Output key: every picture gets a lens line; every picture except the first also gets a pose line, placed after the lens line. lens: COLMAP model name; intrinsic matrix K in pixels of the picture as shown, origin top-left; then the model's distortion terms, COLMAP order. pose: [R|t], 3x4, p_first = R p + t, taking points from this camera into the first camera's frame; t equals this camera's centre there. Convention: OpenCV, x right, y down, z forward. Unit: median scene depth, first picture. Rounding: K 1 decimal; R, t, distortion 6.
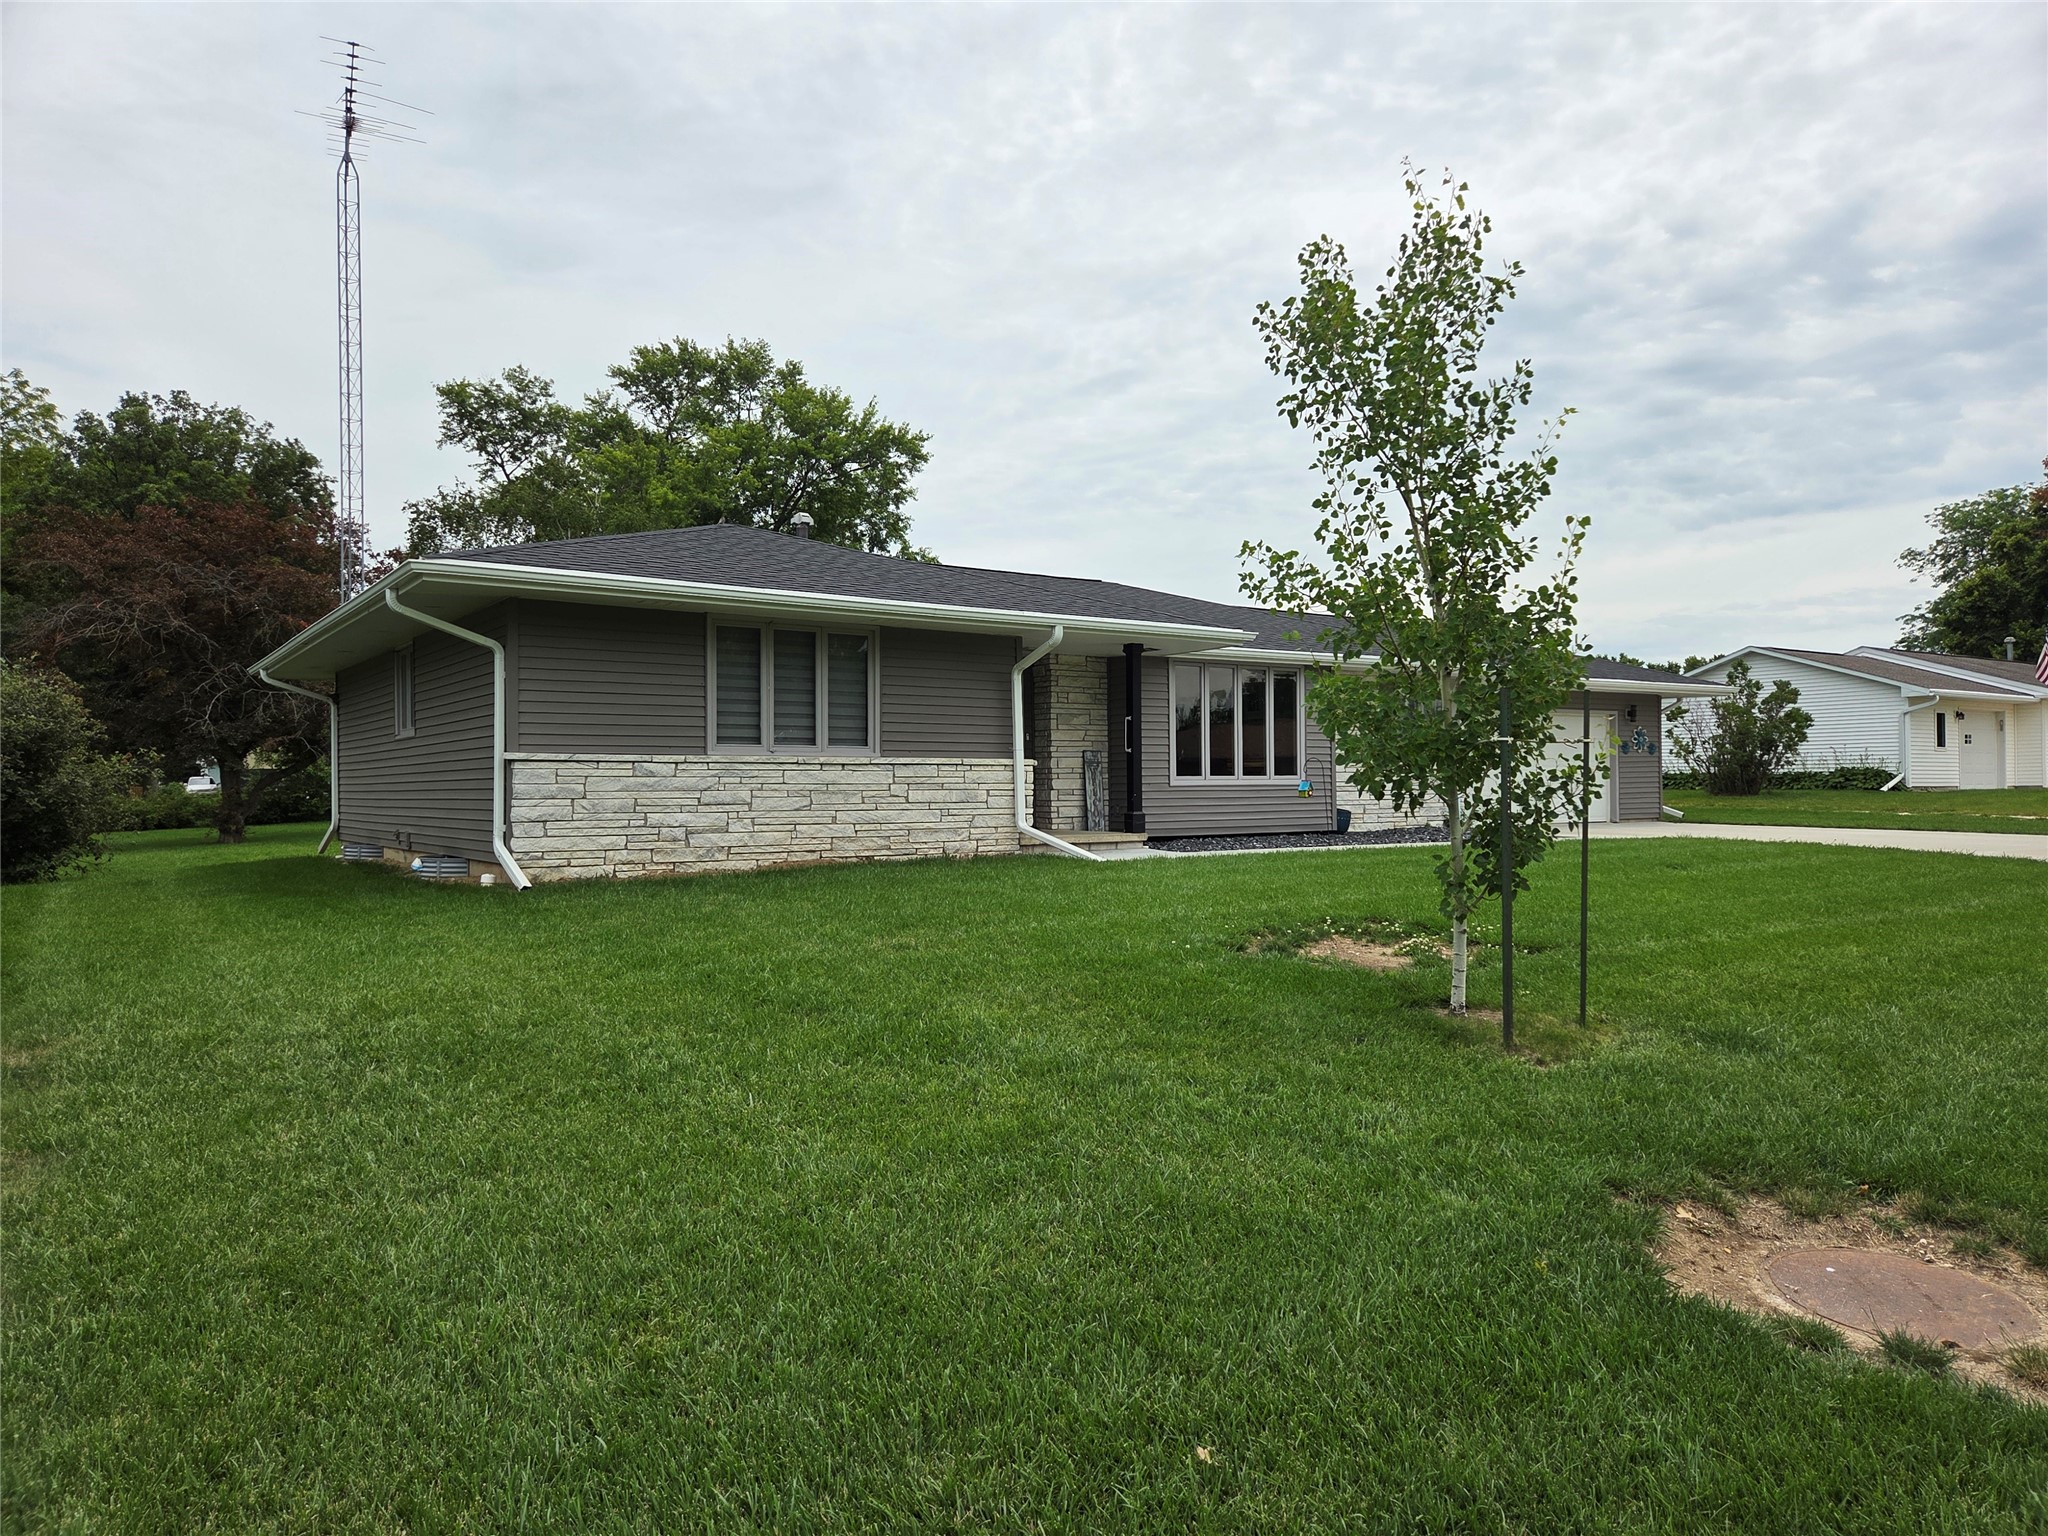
lens RADIAL K [[1376.4, 0, 1025.9], [0, 1376.4, 763.9], [0, 0, 1]] dist [0.051003, -0.021577]
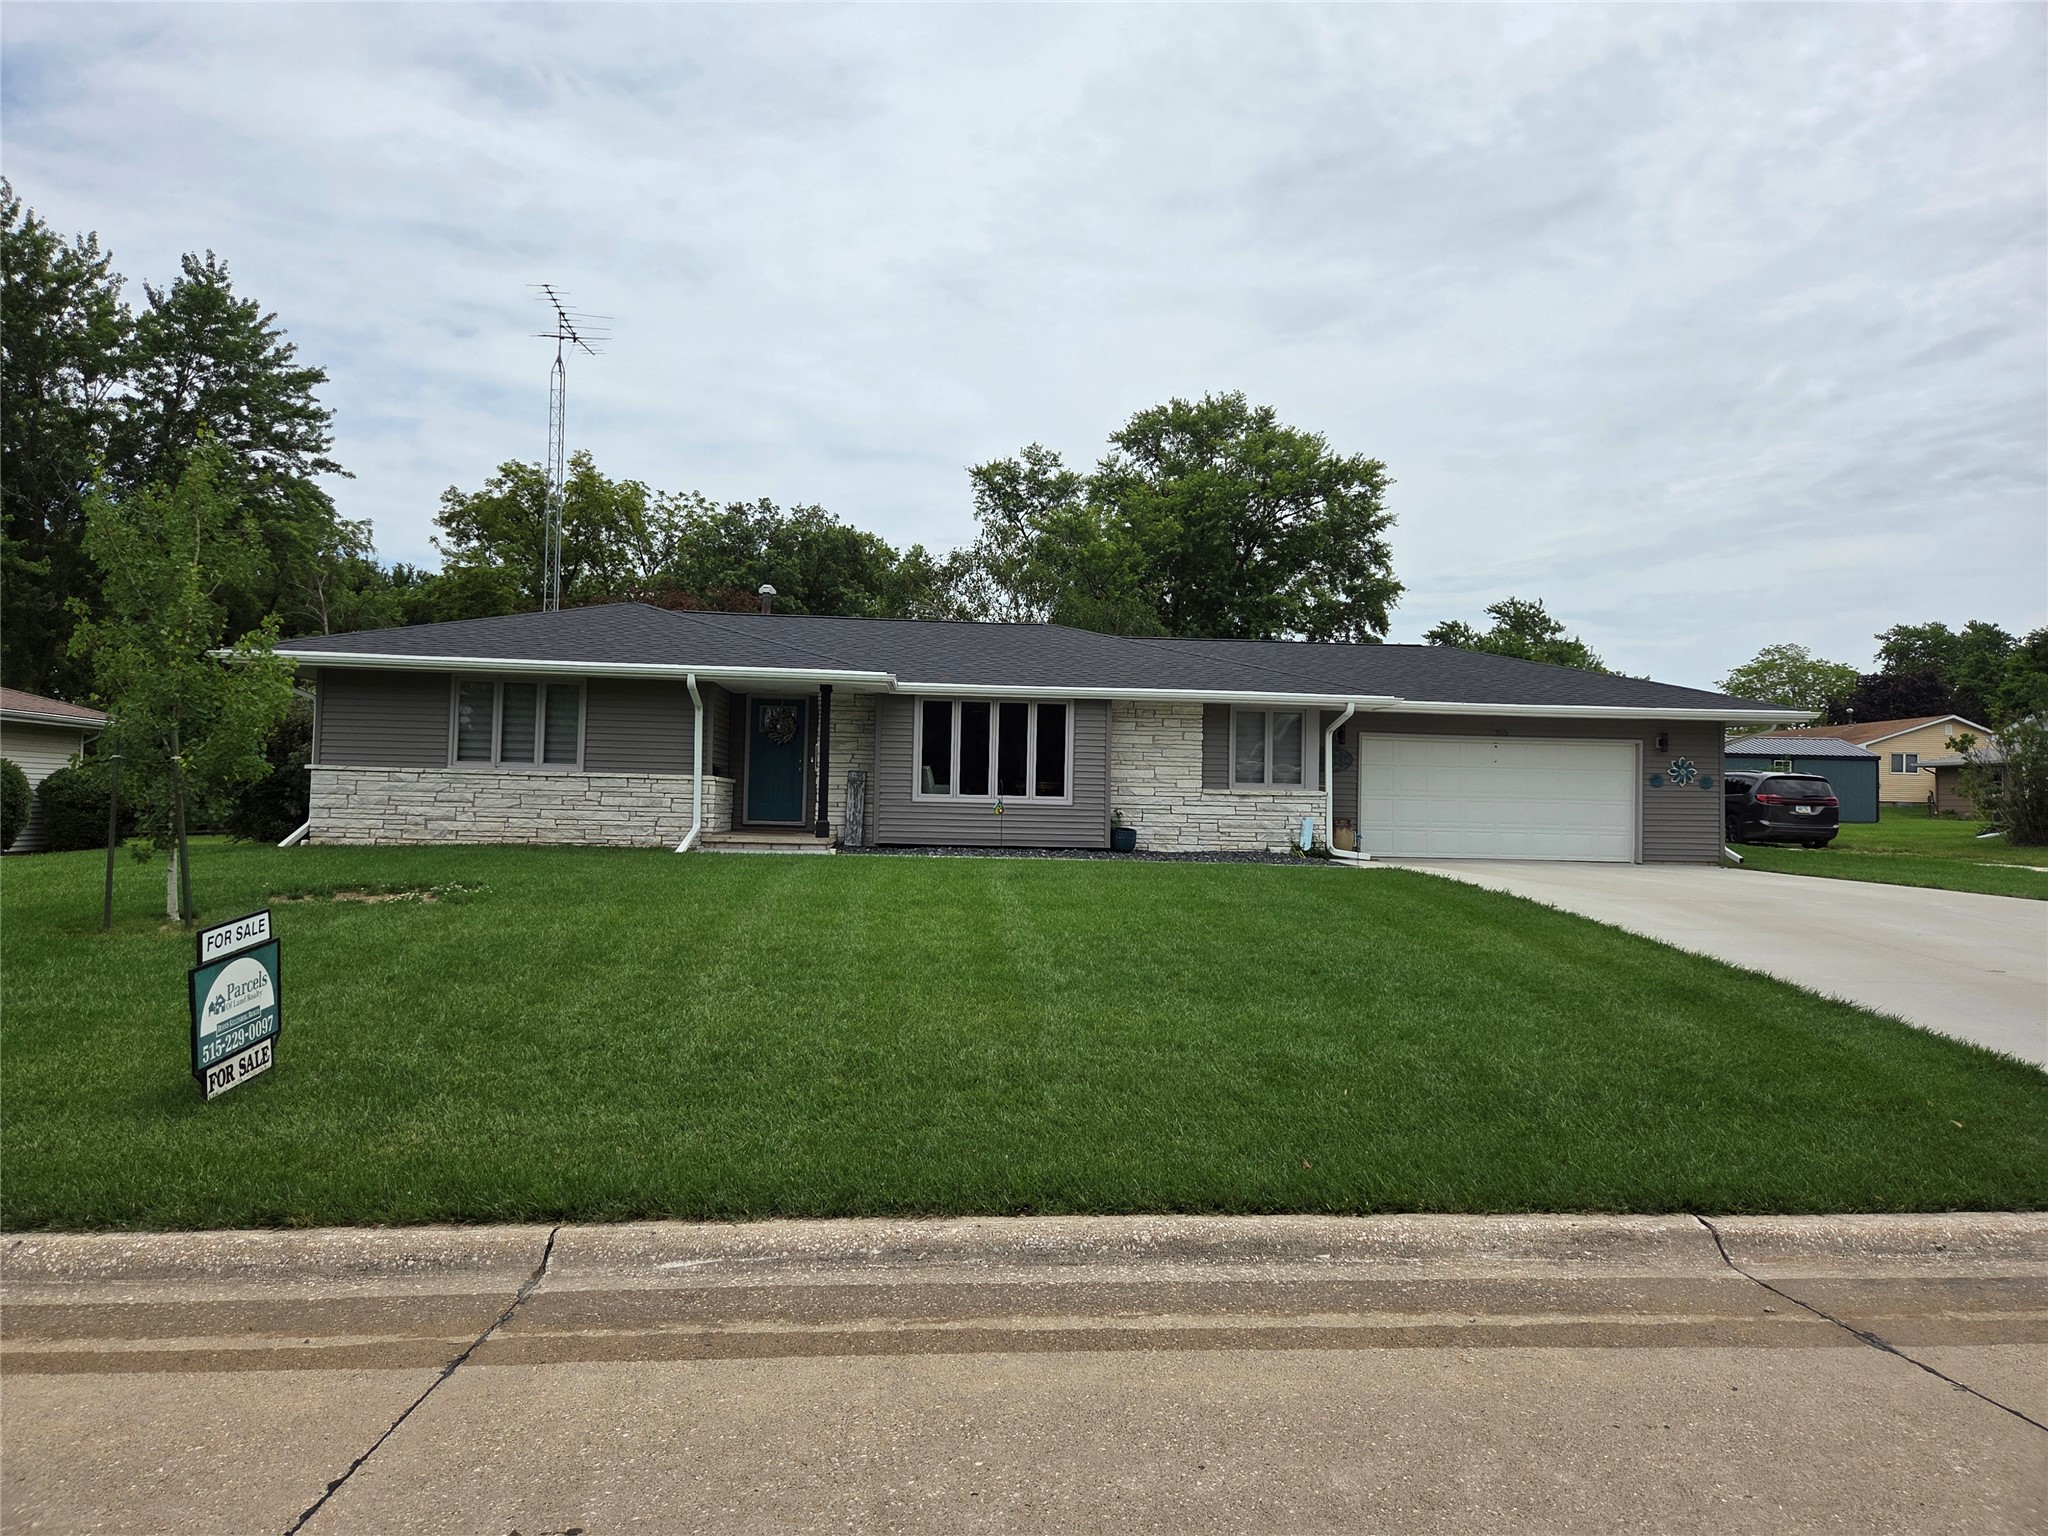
lens RADIAL K [[1376.4, 0, 1022.4], [0, 1376.4, 765.0], [0, 0, 1]] dist [0.051003, -0.021577]
pose [[0.859379, 0.010153, -0.511239, 0.222531], [-0.020208, 0.999696, -0.014116, -0.000268], [0.510940, 0.022462, 0.859323, 0.007343]]
